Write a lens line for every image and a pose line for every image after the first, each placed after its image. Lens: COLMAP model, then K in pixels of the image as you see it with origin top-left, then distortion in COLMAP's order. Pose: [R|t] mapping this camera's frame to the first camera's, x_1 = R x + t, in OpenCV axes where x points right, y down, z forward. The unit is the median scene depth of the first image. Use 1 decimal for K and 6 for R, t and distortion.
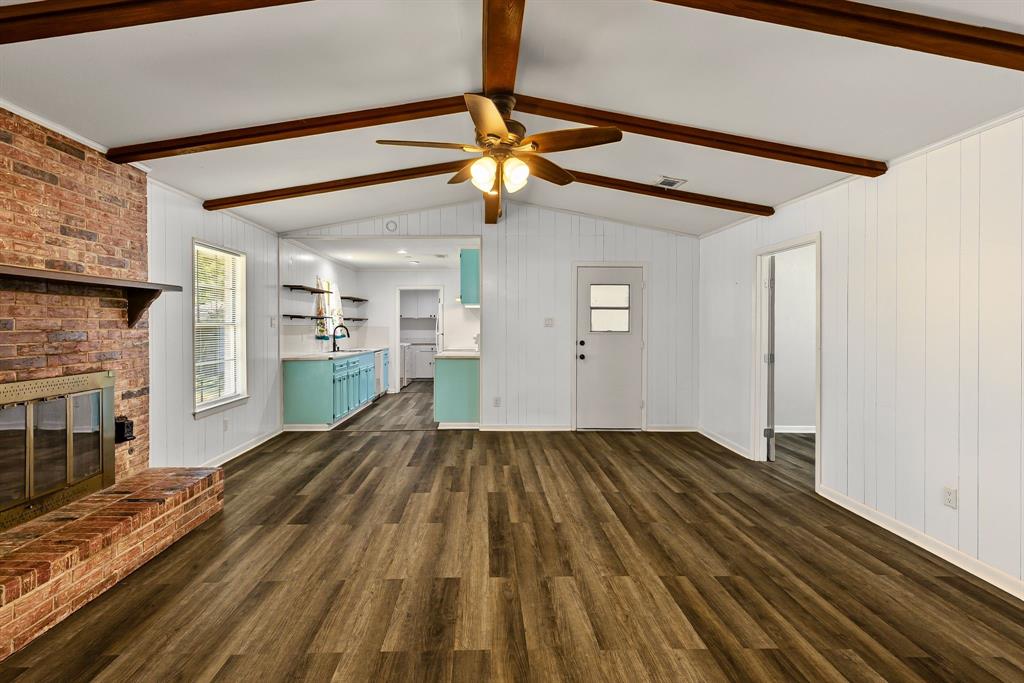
lens RADIAL K [[481.4, 0, 513.7], [0, 481.4, 332.4], [0, 0, 1]] dist [0.009341, -0.001718]
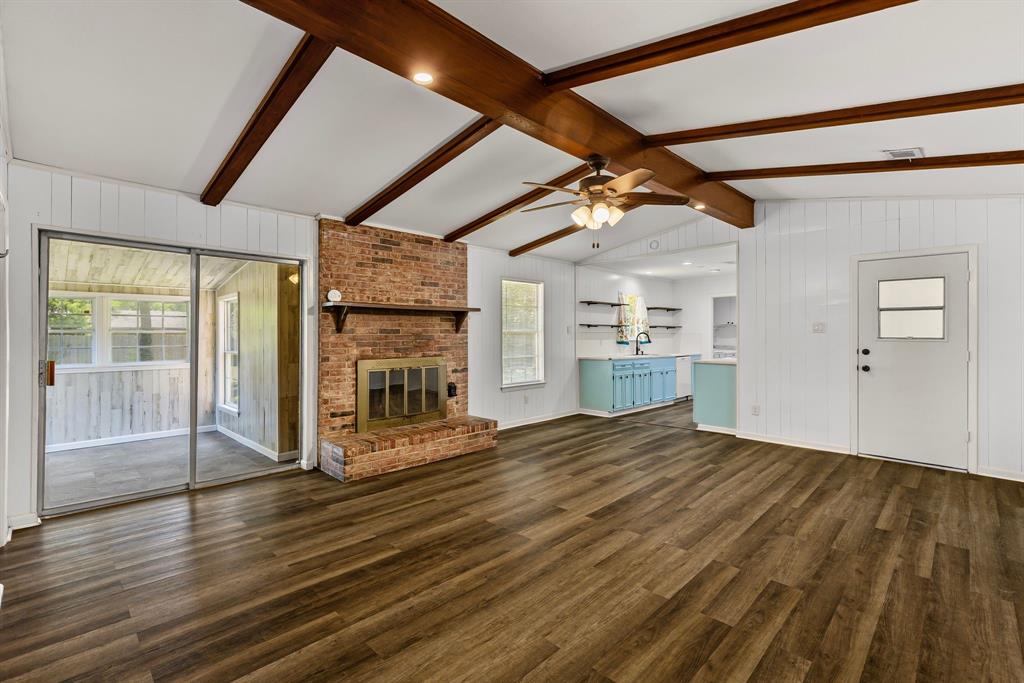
lens RADIAL K [[481.4, 0, 496.8], [0, 481.4, 339.0], [0, 0, 1]] dist [0.009341, -0.001718]
pose [[0.669137, 0.006005, -0.743115, 0.590814], [-0.009472, 0.999955, -0.000448, 0.011026], [0.743078, 0.007339, 0.669164, -0.068489]]
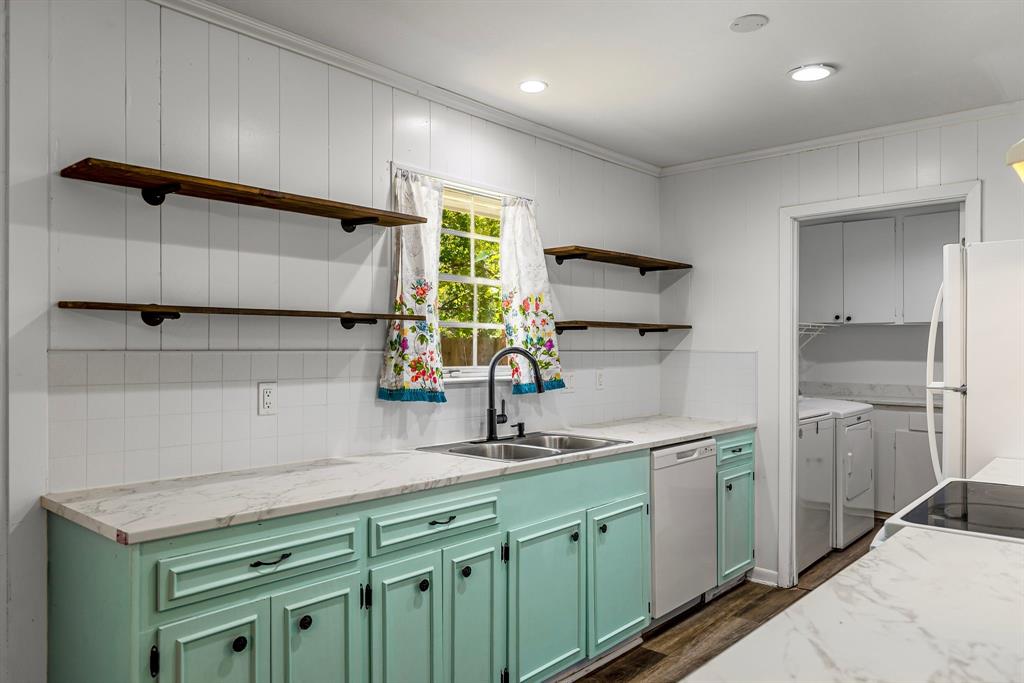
lens RADIAL K [[719.0, 0, 504.5], [0, 719.0, 349.8], [0, 0, 1]] dist [0.006412, 0.002352]
pose [[0.700677, 0.010177, -0.713406, -0.156410], [-0.014250, 0.999898, 0.000269, -0.030390], [0.713337, 0.009978, 0.700751, 1.585725]]
